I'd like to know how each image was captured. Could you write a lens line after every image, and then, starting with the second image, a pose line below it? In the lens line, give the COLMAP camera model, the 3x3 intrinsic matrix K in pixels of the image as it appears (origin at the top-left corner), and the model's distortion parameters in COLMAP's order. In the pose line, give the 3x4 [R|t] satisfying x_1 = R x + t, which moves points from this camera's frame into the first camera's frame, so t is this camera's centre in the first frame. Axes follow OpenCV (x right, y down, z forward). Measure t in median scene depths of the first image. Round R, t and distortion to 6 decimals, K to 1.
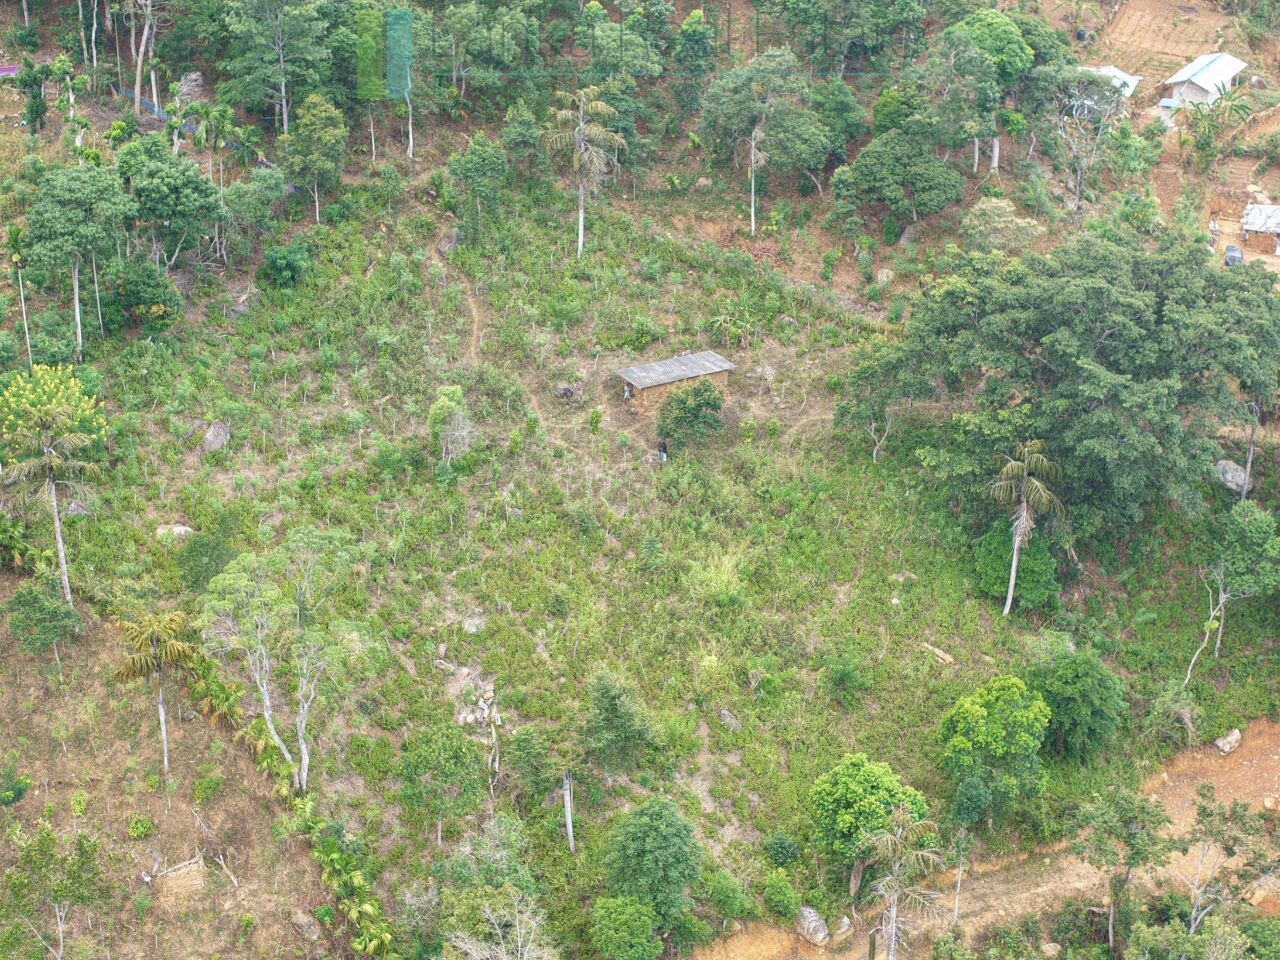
lens RADIAL K [[2480.3, 0, 651.6], [0, 2480.3, 483.2], [0, 0, 1]] dist [0.012327, -0.063314]
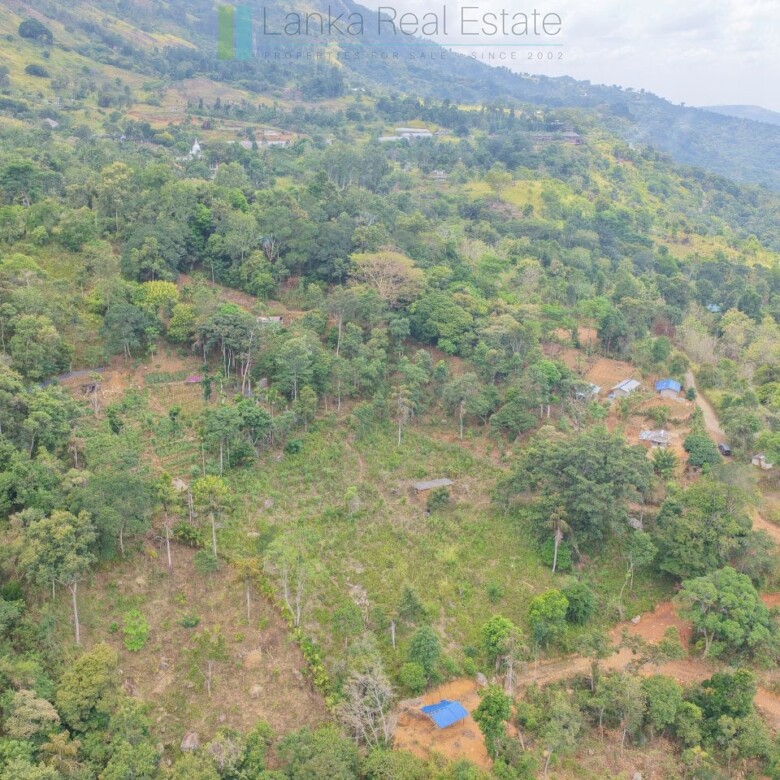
lens RADIAL K [[981.5, 0, 393.8], [0, 981.5, 387.6], [0, 0, 1]] dist [-0.006773, 0.017441]
pose [[0.999454, 0.008207, -0.031990, -0.000154], [-0.014014, 0.982491, -0.185784, 0.057247], [0.029905, 0.186131, 0.982070, -0.108240]]
